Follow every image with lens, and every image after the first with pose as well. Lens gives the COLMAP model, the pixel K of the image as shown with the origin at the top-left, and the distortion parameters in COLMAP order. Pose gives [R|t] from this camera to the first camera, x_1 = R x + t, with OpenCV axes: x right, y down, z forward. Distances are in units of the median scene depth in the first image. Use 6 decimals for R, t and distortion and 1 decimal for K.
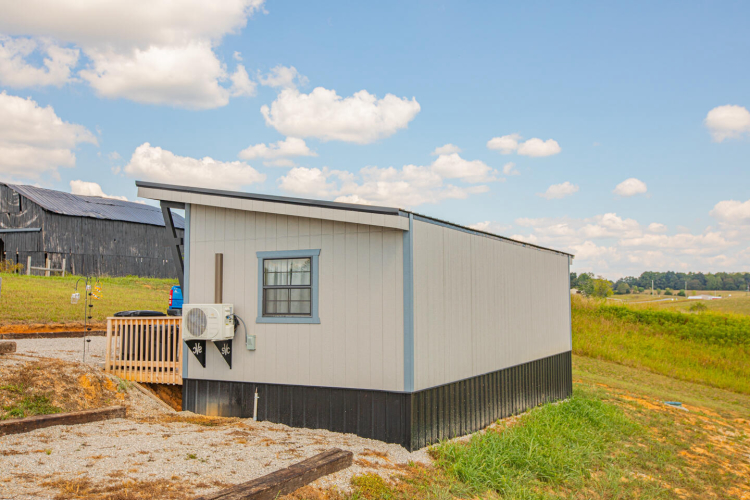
lens RADIAL K [[708.8, 0, 375.0], [0, 708.8, 250.0], [0, 0, 1]] dist [0.106169, 0.002456]
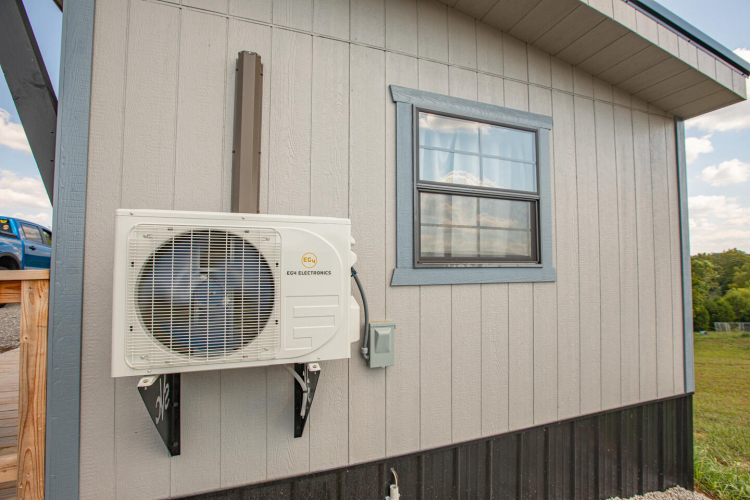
lens RADIAL K [[341.8, 0, 373.1], [0, 341.8, 250.5], [0, 0, 1]] dist [-0.064299, 0.024537]
pose [[0.657149, 0.029526, 0.753183, -0.299812], [-0.060040, 0.998108, 0.013257, 0.084666], [-0.751366, -0.053933, 0.657678, 0.907616]]
